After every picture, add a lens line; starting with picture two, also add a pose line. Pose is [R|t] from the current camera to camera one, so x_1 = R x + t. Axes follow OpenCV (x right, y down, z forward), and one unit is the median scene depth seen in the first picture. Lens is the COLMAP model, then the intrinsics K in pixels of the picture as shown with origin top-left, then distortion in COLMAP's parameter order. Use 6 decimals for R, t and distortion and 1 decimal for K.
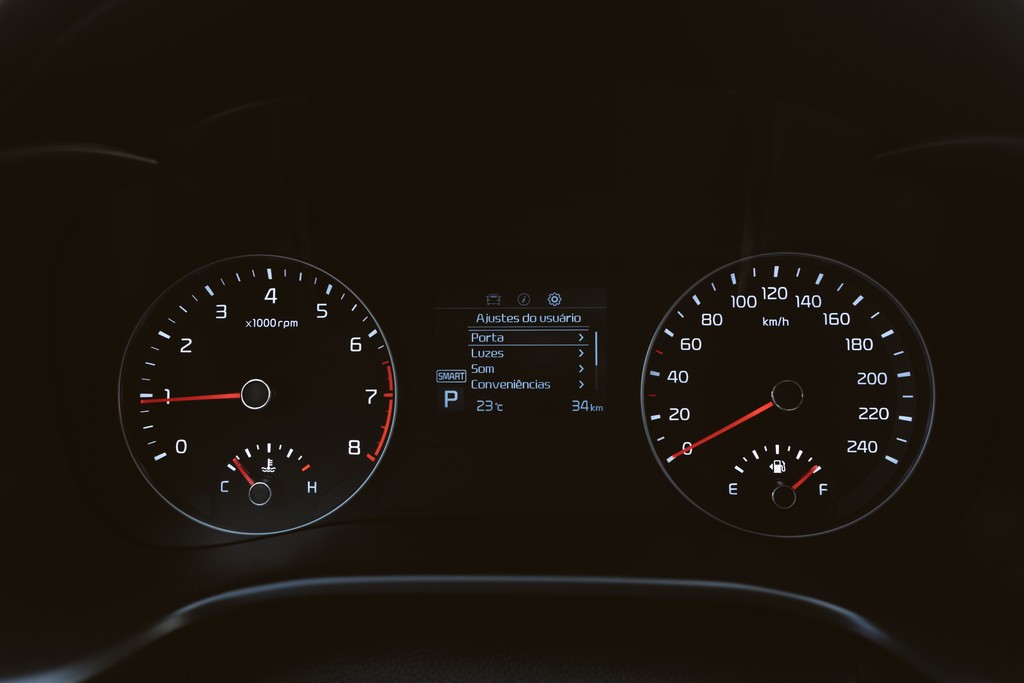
lens RADIAL K [[825.6, 0, 508.6], [0, 825.6, 338.5], [0, 0, 1]] dist [-0.015747, 0.020701]
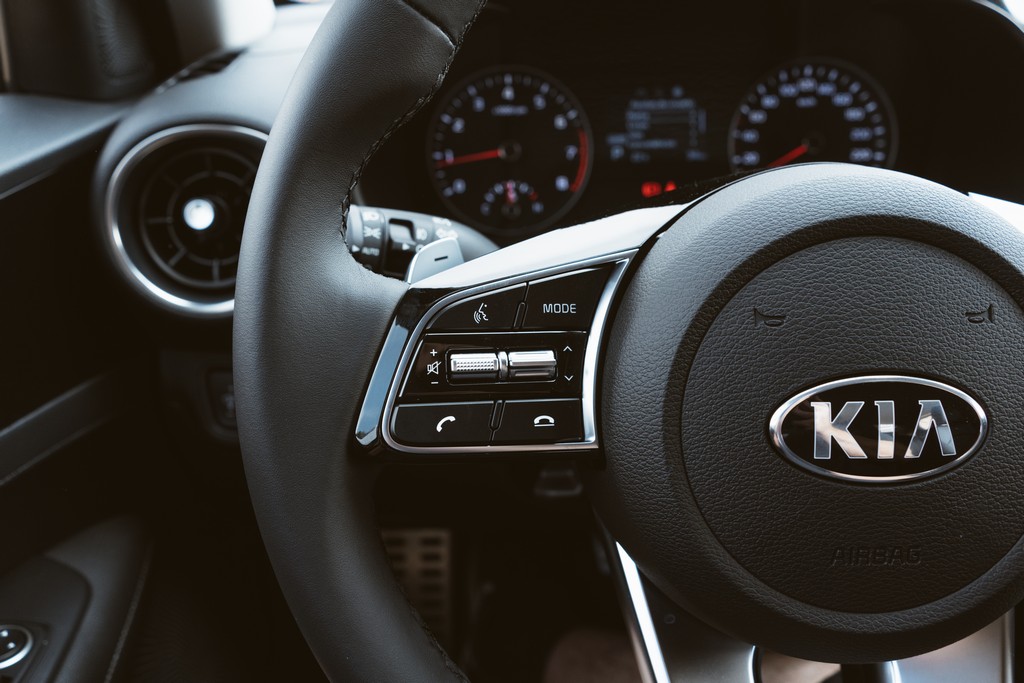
lens RADIAL K [[825.6, 0, 506.2], [0, 825.6, 341.8], [0, 0, 1]] dist [-0.015747, 0.020701]
pose [[0.998874, -0.032292, 0.034769, -0.376820], [0.026205, 0.986253, 0.163151, 0.176183], [-0.039559, -0.162056, 0.985988, -0.746469]]
